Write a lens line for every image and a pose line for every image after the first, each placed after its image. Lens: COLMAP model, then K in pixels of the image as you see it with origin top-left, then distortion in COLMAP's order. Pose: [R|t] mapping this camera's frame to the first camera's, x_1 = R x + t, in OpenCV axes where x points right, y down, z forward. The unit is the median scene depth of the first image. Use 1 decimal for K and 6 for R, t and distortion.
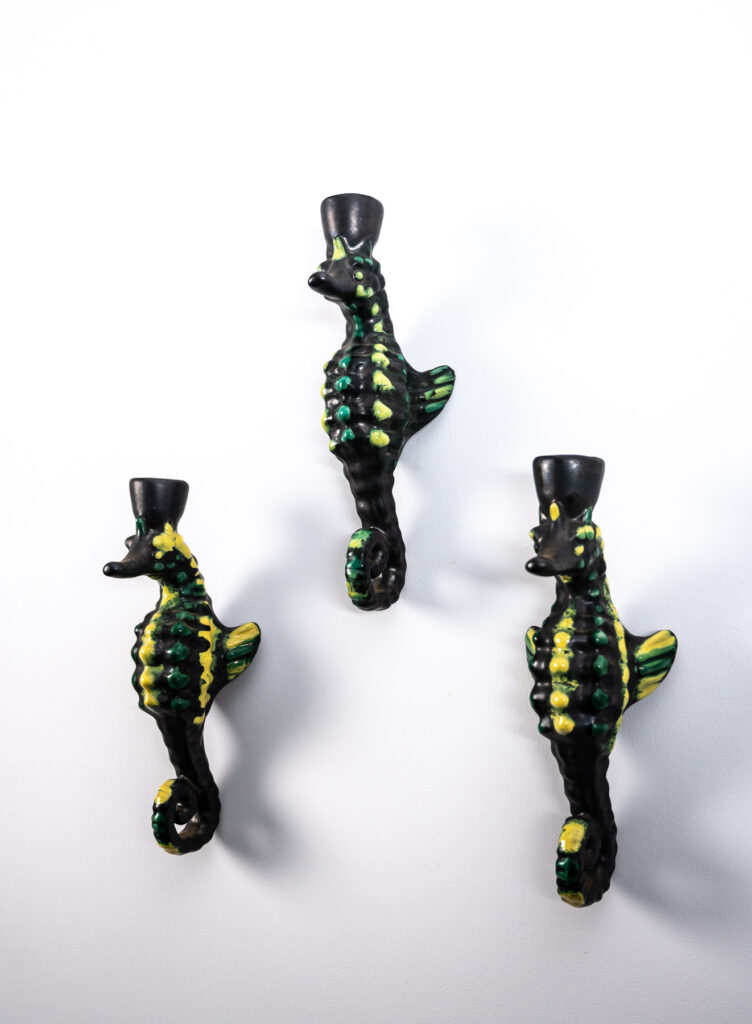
lens RADIAL K [[1183.0, 0, 321.8], [0, 1183.0, 496.4], [0, 0, 1]] dist [-0.055711, 0.000000]
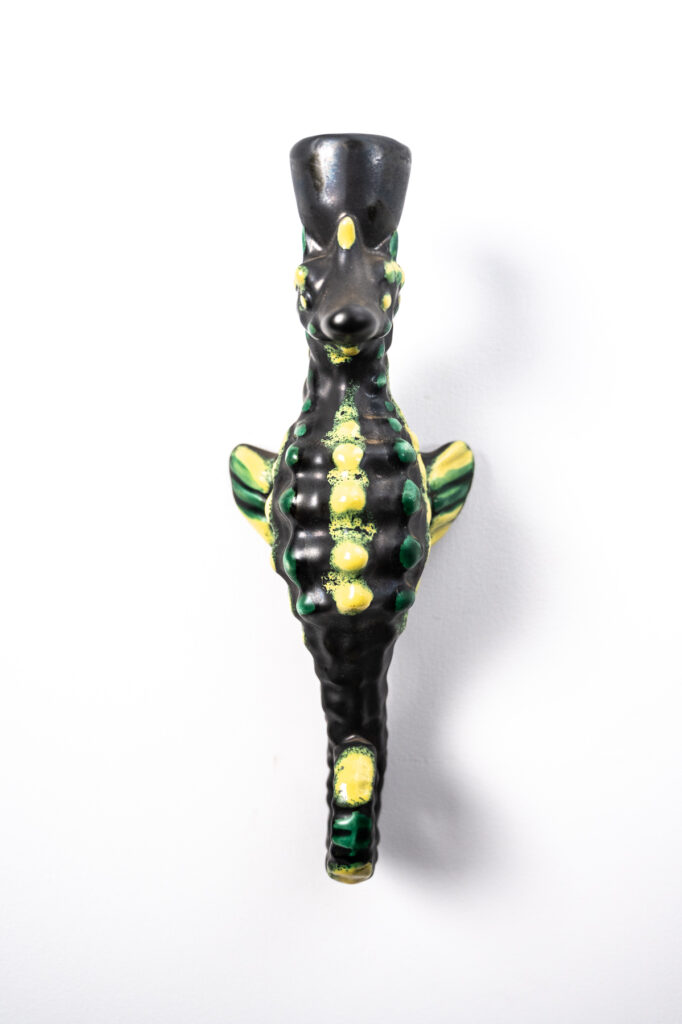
lens RADIAL K [[1196.9, 0, 340.8], [0, 1196.9, 508.5], [0, 0, 1]] dist [0.004717, 0.000000]
pose [[0.850747, -0.048928, 0.523292, -0.111957], [-0.015977, 0.992790, 0.118800, 0.073946], [-0.525332, -0.109429, 0.843831, 0.478273]]
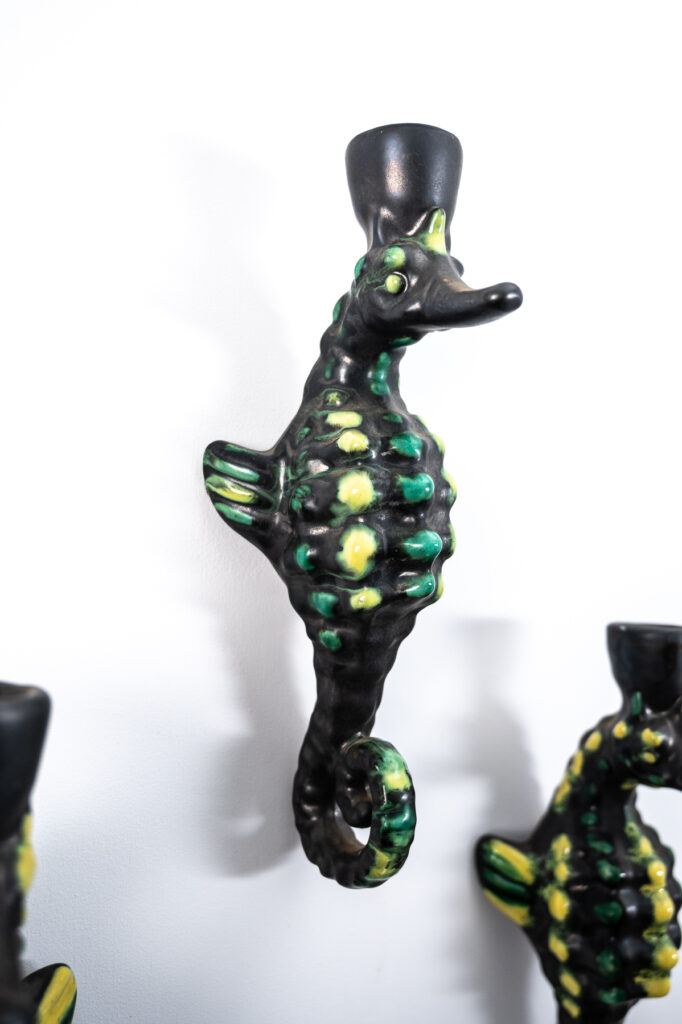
lens RADIAL K [[941.7, 0, 344.1], [0, 941.7, 501.9], [0, 0, 1]] dist [-0.006085, 0.000000]
pose [[0.410879, 0.024344, 0.911365, -0.412893], [-0.089957, 0.995848, 0.013955, -0.099562], [-0.907241, -0.087718, 0.411363, 0.929103]]
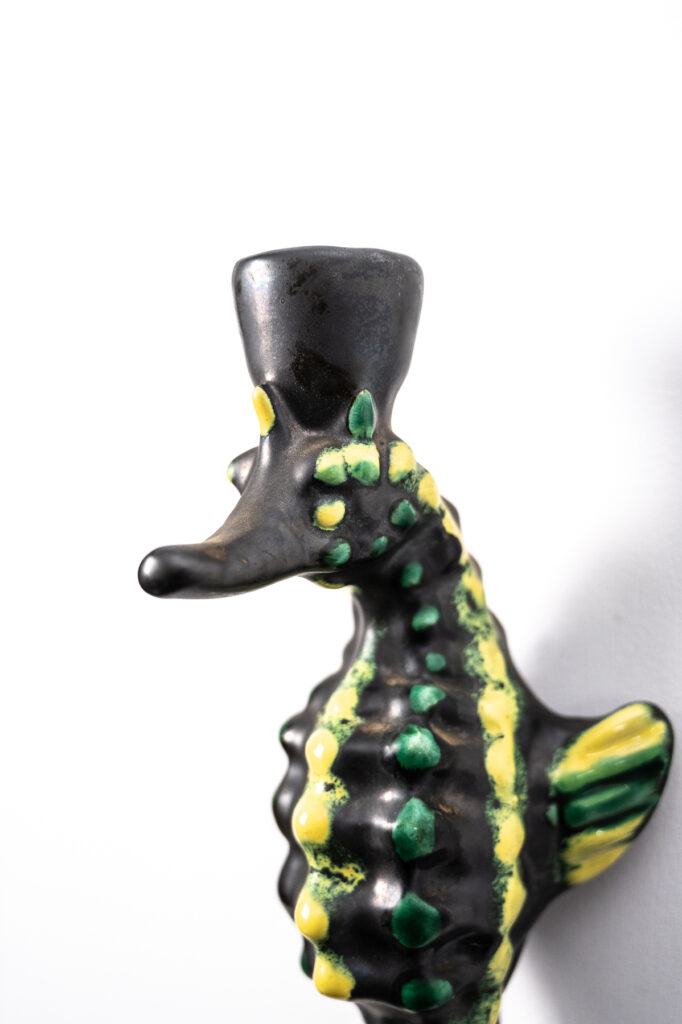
lens RADIAL K [[1196.9, 0, 340.4], [0, 1196.9, 509.6], [0, 0, 1]] dist [0.004717, 0.000000]
pose [[0.977907, -0.046258, -0.203860, 0.282121], [0.066095, 0.993600, 0.091597, 0.010731], [0.198319, -0.103047, 0.974706, 0.621623]]
